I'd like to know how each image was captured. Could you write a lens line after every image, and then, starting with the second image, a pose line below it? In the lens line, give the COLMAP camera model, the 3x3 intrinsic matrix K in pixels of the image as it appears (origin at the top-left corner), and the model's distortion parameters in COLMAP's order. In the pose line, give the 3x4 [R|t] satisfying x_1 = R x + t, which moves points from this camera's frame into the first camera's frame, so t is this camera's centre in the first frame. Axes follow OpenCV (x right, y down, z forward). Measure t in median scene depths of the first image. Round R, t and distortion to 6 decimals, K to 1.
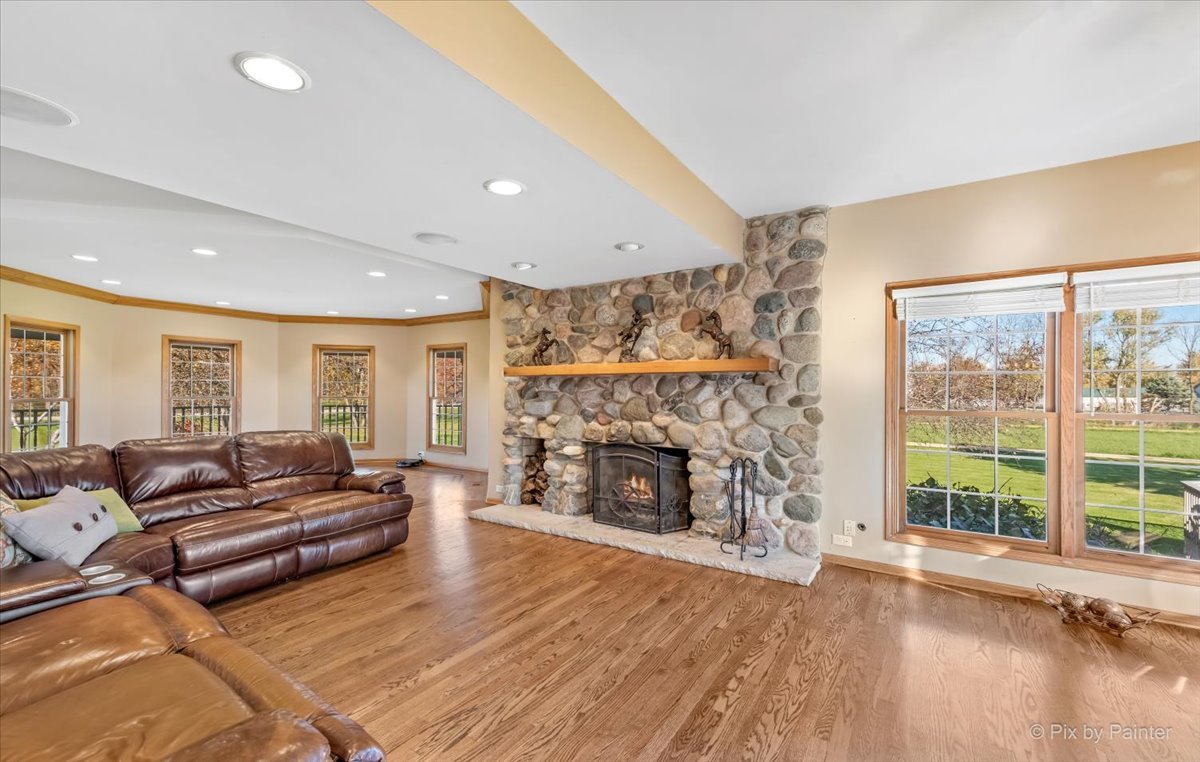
lens RADIAL K [[503.1, 0, 598.1], [0, 503.1, 387.6], [0, 0, 1]] dist [0.011985, -0.002640]
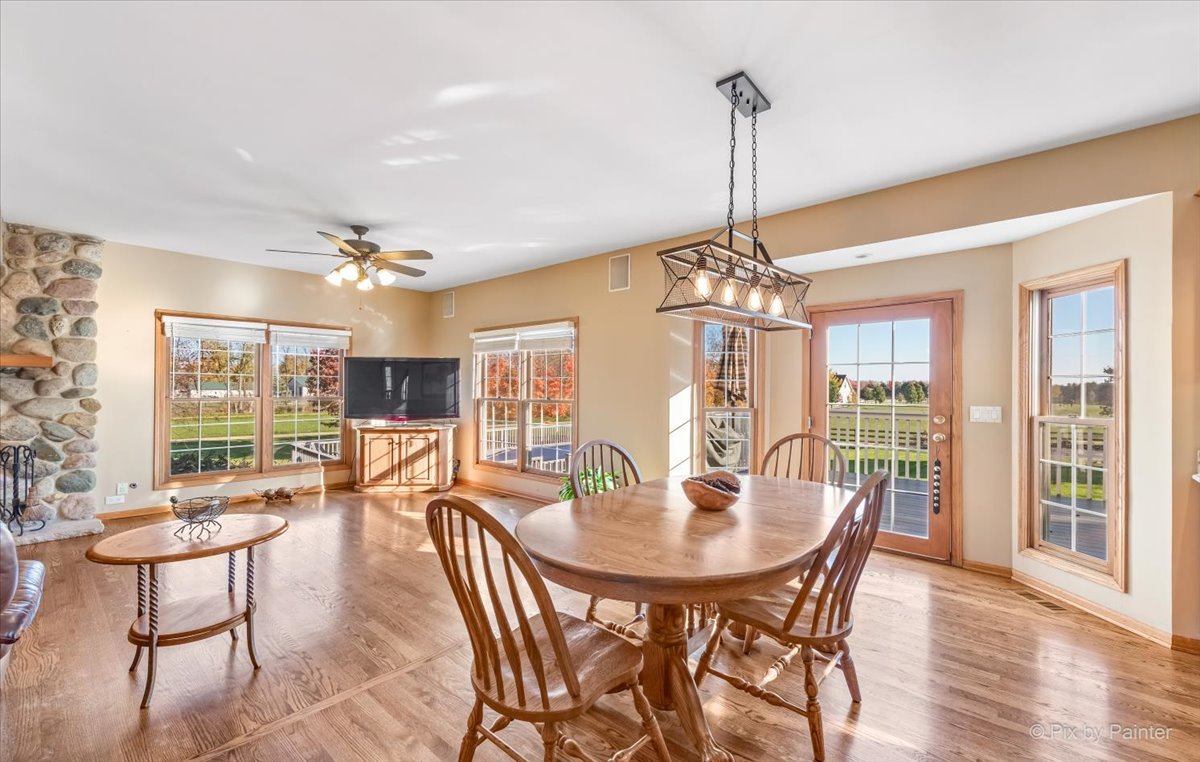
lens RADIAL K [[503.1, 0, 599.1], [0, 503.1, 387.7], [0, 0, 1]] dist [0.011985, -0.002640]
pose [[0.151325, -0.002814, 0.988480, -0.589725], [-0.010082, 0.999940, 0.004390, -0.004462], [-0.988433, -0.010630, 0.151288, -0.405998]]
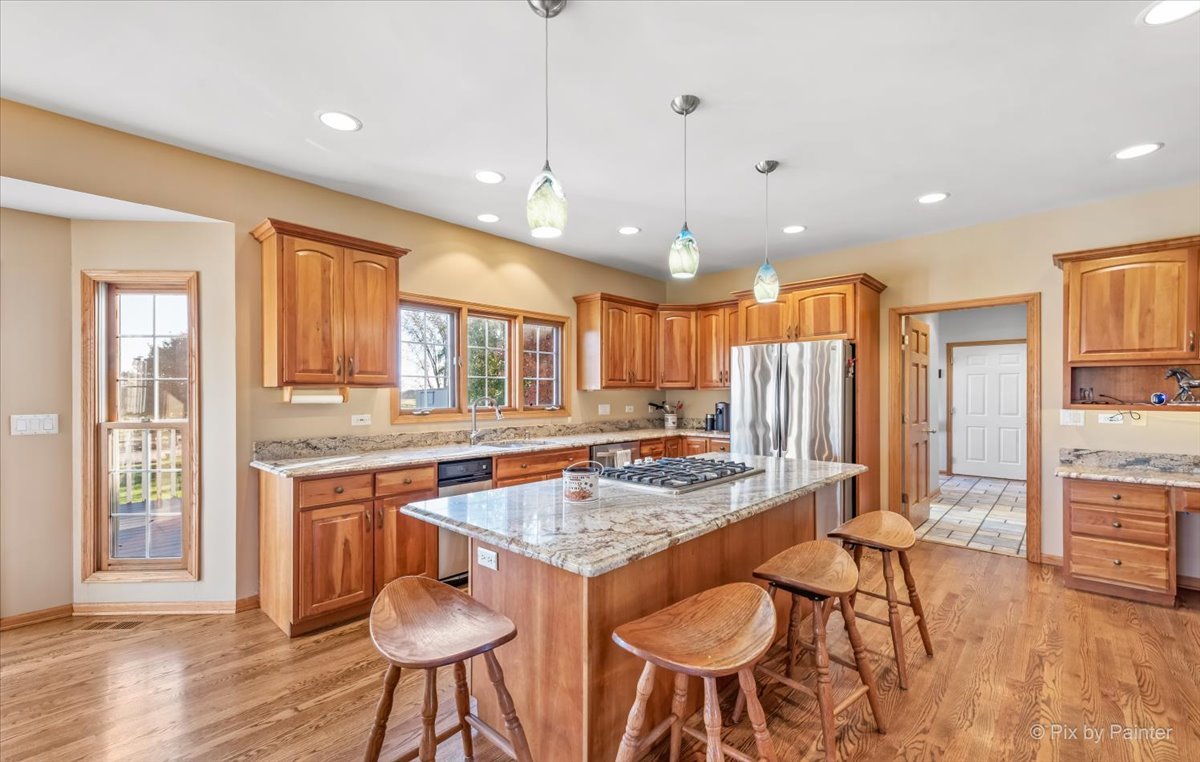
lens RADIAL K [[503.1, 0, 602.9], [0, 503.1, 393.7], [0, 0, 1]] dist [0.011985, -0.002640]
pose [[-0.985867, -0.004252, 0.167478, -0.508211], [-0.005052, 0.999978, -0.004349, -0.004480], [-0.167456, -0.005134, -0.985866, -0.374000]]
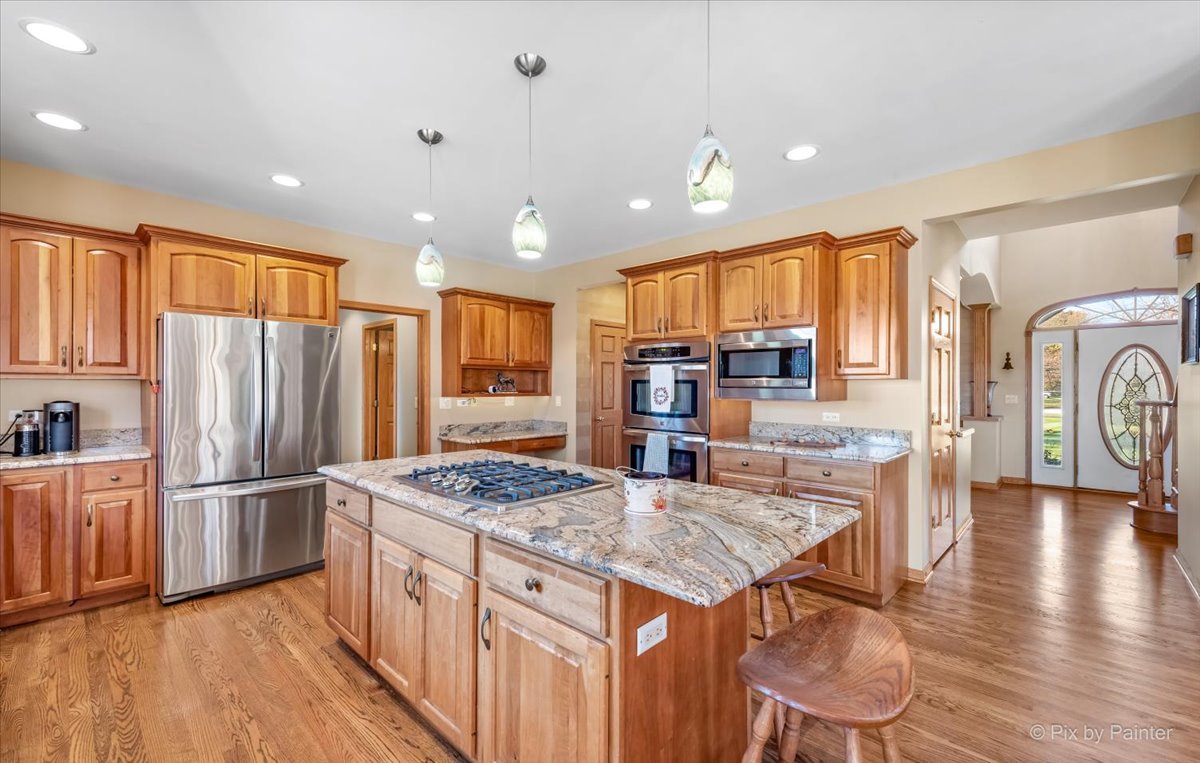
lens RADIAL K [[503.1, 0, 595.8], [0, 503.1, 385.5], [0, 0, 1]] dist [0.011985, -0.002640]
pose [[-0.183010, -0.006733, -0.983088, 0.026360], [0.003949, 0.999963, -0.007583, -0.003596], [0.983103, -0.005270, -0.182977, -0.825467]]
